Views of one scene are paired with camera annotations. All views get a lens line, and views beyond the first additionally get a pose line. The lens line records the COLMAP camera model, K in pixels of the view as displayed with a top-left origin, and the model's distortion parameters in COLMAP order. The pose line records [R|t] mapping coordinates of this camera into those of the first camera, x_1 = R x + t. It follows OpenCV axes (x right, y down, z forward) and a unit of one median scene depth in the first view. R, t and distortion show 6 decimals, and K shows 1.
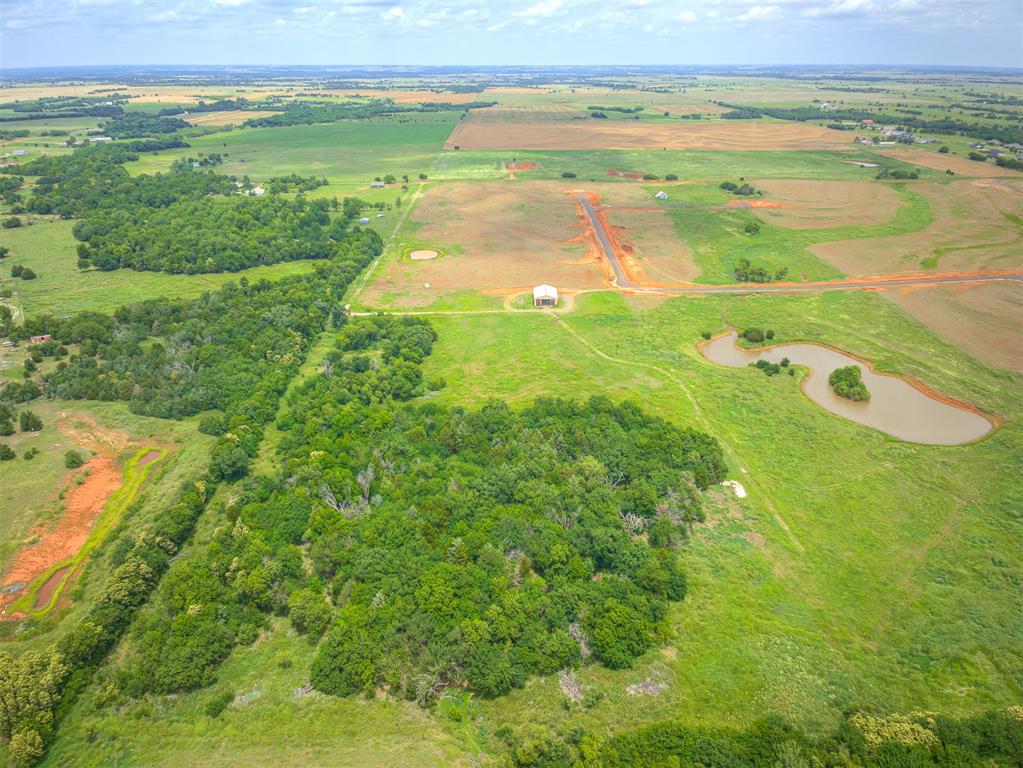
lens RADIAL K [[698.1, 0, 508.0], [0, 698.1, 387.3], [0, 0, 1]] dist [0.061103, -0.077444]
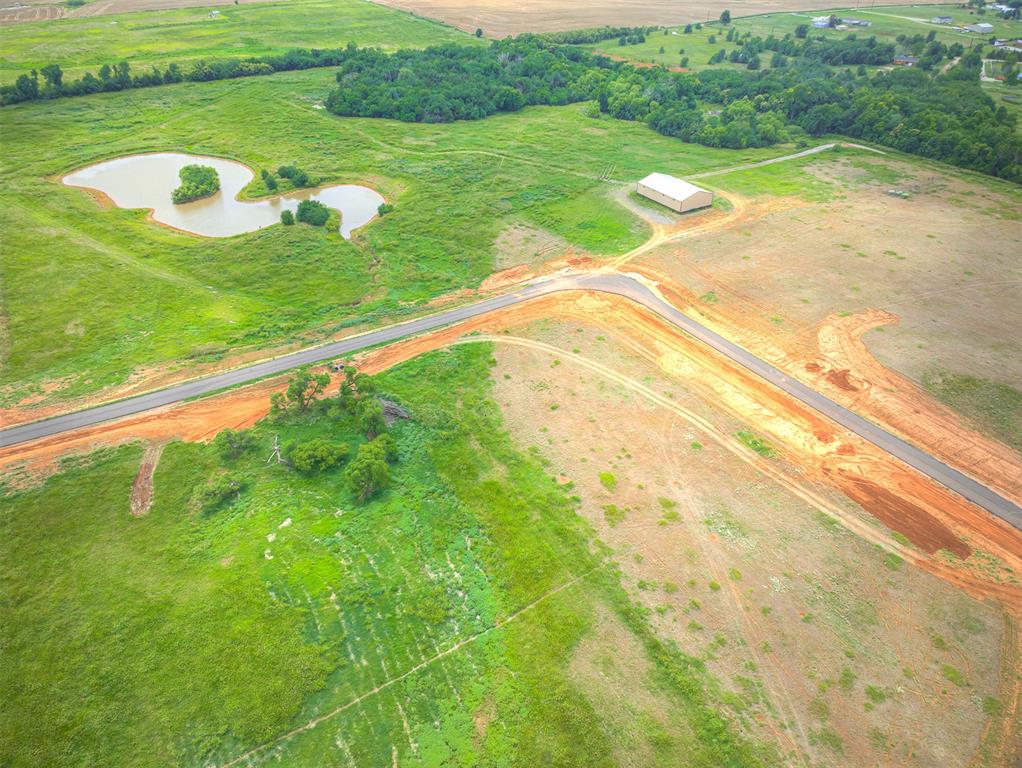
lens RADIAL K [[697.4, 0, 519.2], [0, 697.4, 388.8], [0, 0, 1]] dist [0.061103, -0.077444]
pose [[-0.845840, 0.302635, -0.439279, 0.258618], [-0.225463, 0.543495, 0.808566, -0.269241], [0.483447, 0.782959, -0.391477, 0.728396]]
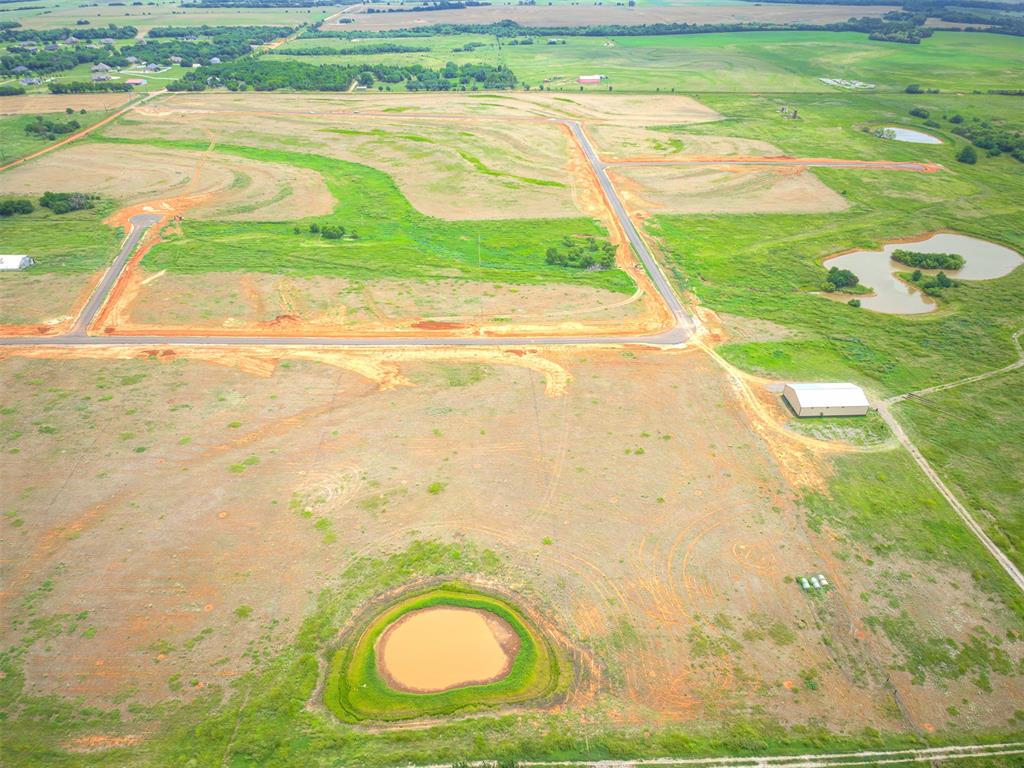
lens RADIAL K [[698.7, 0, 515.0], [0, 698.7, 385.0], [0, 0, 1]] dist [0.061103, -0.077444]
pose [[-0.054204, -0.521248, 0.851682, -0.229403], [0.421253, 0.761382, 0.492792, -0.294042], [-0.905322, 0.385485, 0.178307, 0.633942]]
